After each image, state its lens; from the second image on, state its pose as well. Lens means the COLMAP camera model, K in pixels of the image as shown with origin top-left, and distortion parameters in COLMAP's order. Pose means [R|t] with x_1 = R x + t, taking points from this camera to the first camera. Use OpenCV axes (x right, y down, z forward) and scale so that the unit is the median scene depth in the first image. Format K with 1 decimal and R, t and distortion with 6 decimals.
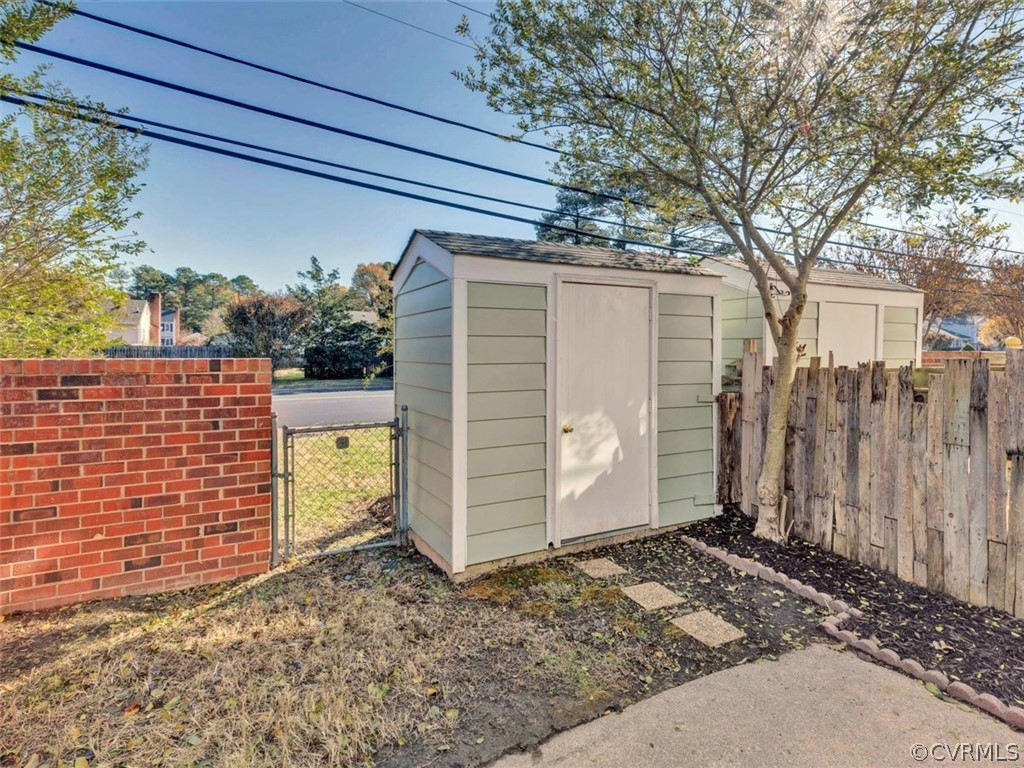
lens RADIAL K [[540.4, 0, 511.0], [0, 540.4, 365.7], [0, 0, 1]] dist [0.046062, -0.001299]
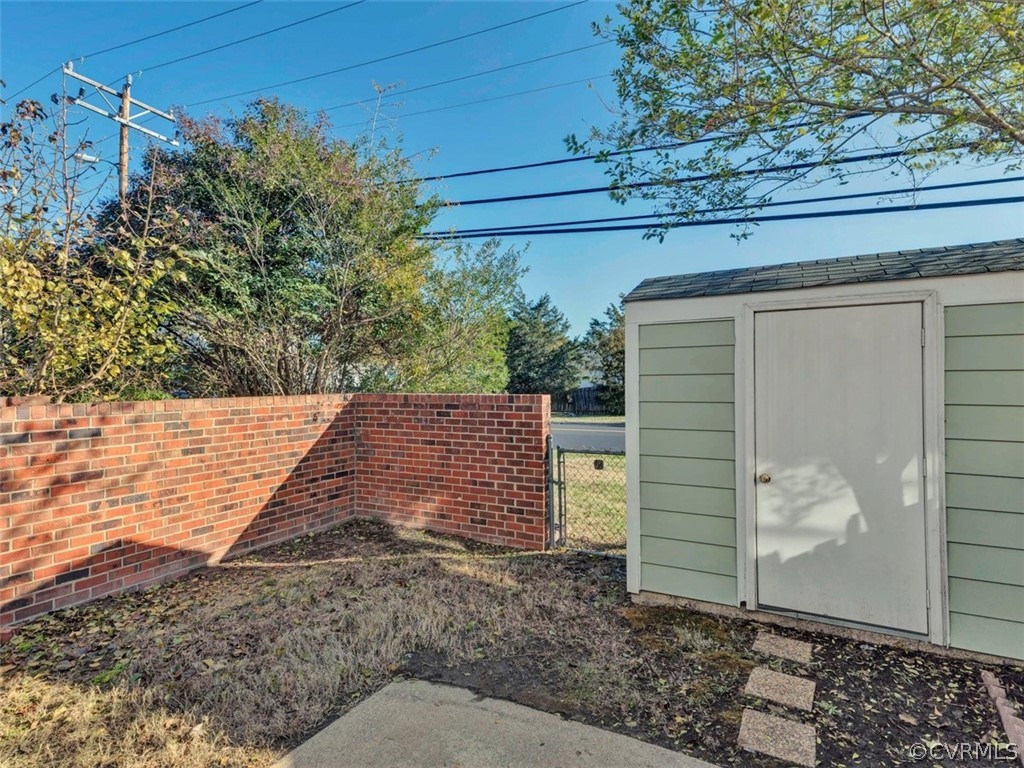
lens RADIAL K [[530.9, 0, 512.0], [0, 530.9, 384.0], [0, 0, 1]] dist [0.033575, -0.001761]
pose [[0.571080, -0.008869, -0.820847, 0.623279], [-0.020690, 0.999468, -0.025193, -0.005696], [0.820634, 0.031370, 0.570593, 0.171555]]
